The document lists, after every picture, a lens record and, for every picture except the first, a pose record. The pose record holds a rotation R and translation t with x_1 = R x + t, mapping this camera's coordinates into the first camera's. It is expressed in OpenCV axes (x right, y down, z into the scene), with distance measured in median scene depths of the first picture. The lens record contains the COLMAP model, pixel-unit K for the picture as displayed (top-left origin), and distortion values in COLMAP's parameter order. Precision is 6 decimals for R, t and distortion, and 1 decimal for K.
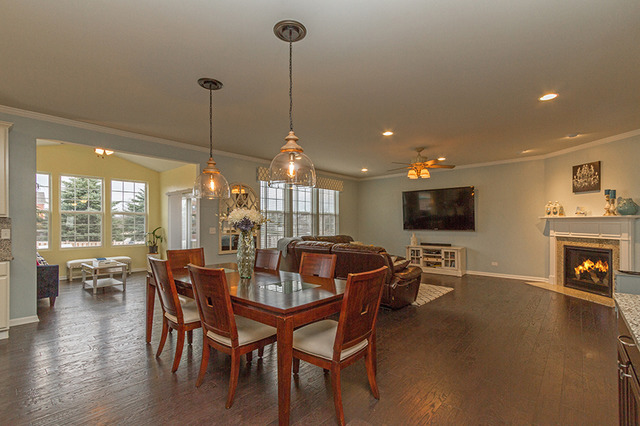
lens RADIAL K [[291.8, 0, 319.4], [0, 291.8, 220.9], [0, 0, 1]] dist [0.003189, 0.000021]
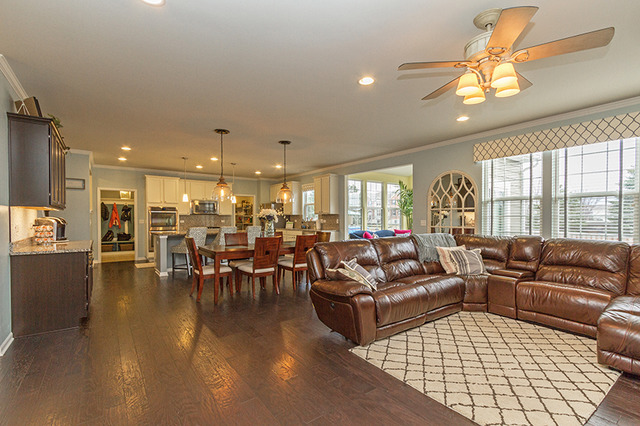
lens RADIAL K [[291.8, 0, 321.6], [0, 291.8, 219.0], [0, 0, 1]] dist [0.003189, 0.000021]
pose [[-0.201835, 0.005212, -0.979406, 0.715221], [0.012727, 0.999915, 0.002699, 0.011348], [0.979337, -0.011920, -0.201884, 0.807066]]
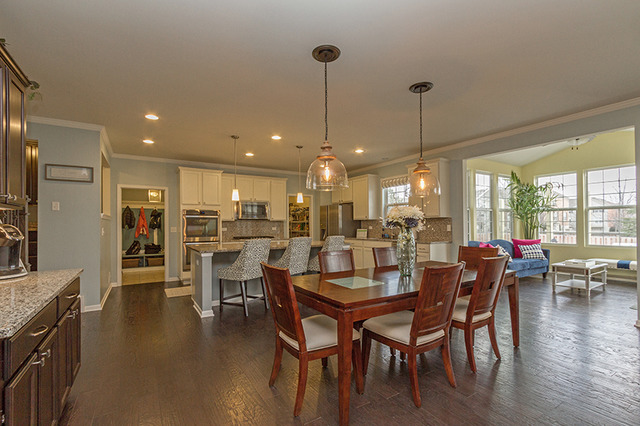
lens RADIAL K [[291.8, 0, 322.9], [0, 291.8, 219.0], [0, 0, 1]] dist [0.003189, 0.000021]
pose [[-0.277671, -0.014018, -0.960574, 0.367021], [0.019594, 0.999603, -0.020252, 0.009225], [0.960476, -0.024445, -0.277286, 0.475187]]
